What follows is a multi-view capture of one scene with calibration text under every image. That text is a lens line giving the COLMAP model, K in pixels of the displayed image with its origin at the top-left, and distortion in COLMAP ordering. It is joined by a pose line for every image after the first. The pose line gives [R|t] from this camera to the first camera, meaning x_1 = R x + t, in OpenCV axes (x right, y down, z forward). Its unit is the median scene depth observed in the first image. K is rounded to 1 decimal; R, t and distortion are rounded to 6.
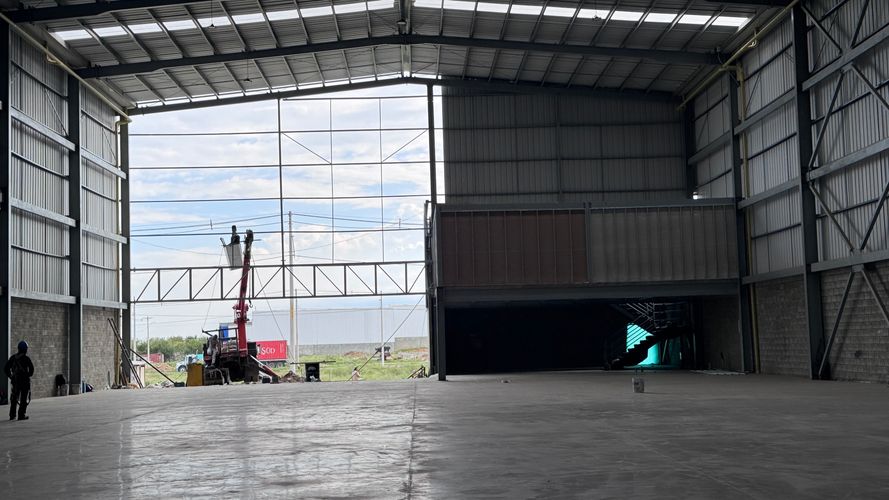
lens RADIAL K [[1119.1, 0, 444.5], [0, 1119.1, 250.0], [0, 0, 1]] dist [0.137135, -0.005549]
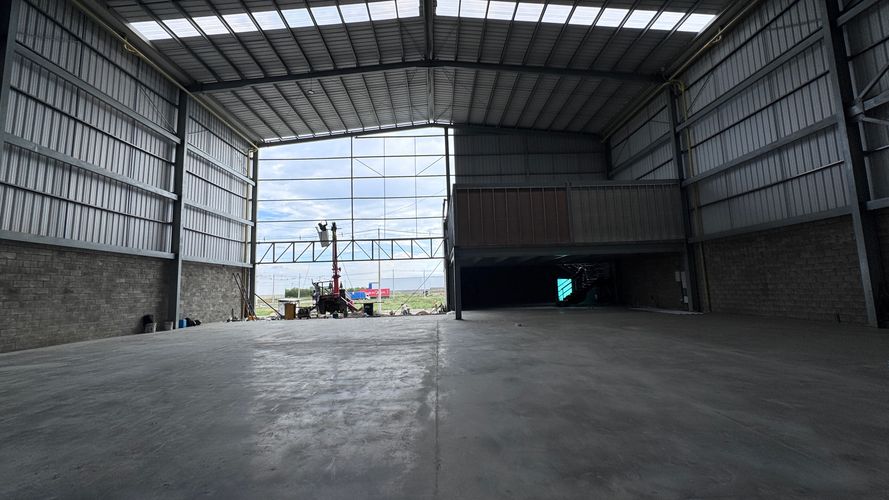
lens RADIAL K [[355.3, 0, 444.5], [0, 355.3, 250.0], [0, 0, 1]] dist [0.000802, 0.000151]
pose [[0.999979, -0.002739, -0.005894, -0.014880], [0.002573, 0.999602, -0.028076, 0.047691], [0.005968, 0.028061, 0.999588, 0.578501]]
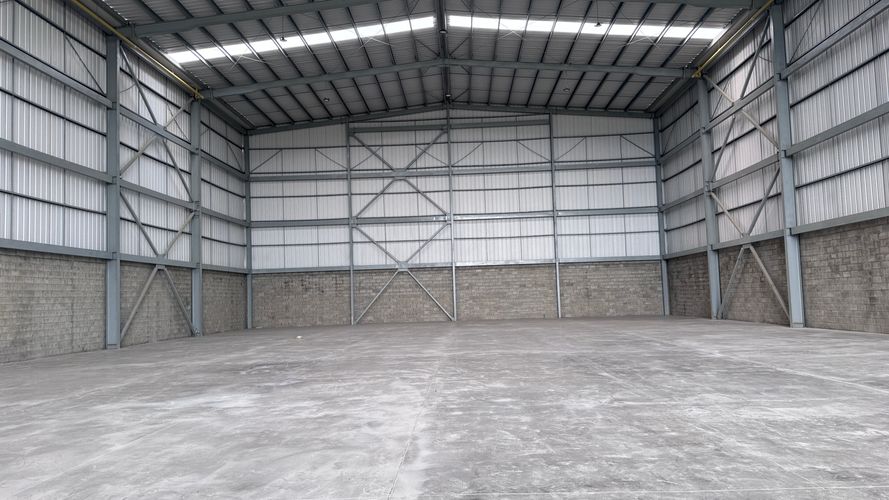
lens RADIAL K [[624.7, 0, 444.5], [0, 624.7, 250.0], [0, 0, 1]] dist [0.098049, -0.121473]
pose [[0.998996, -0.011083, -0.043407, -0.005333], [0.011343, 0.999919, 0.005751, 0.023703], [0.043340, -0.006238, 0.999041, 0.276881]]
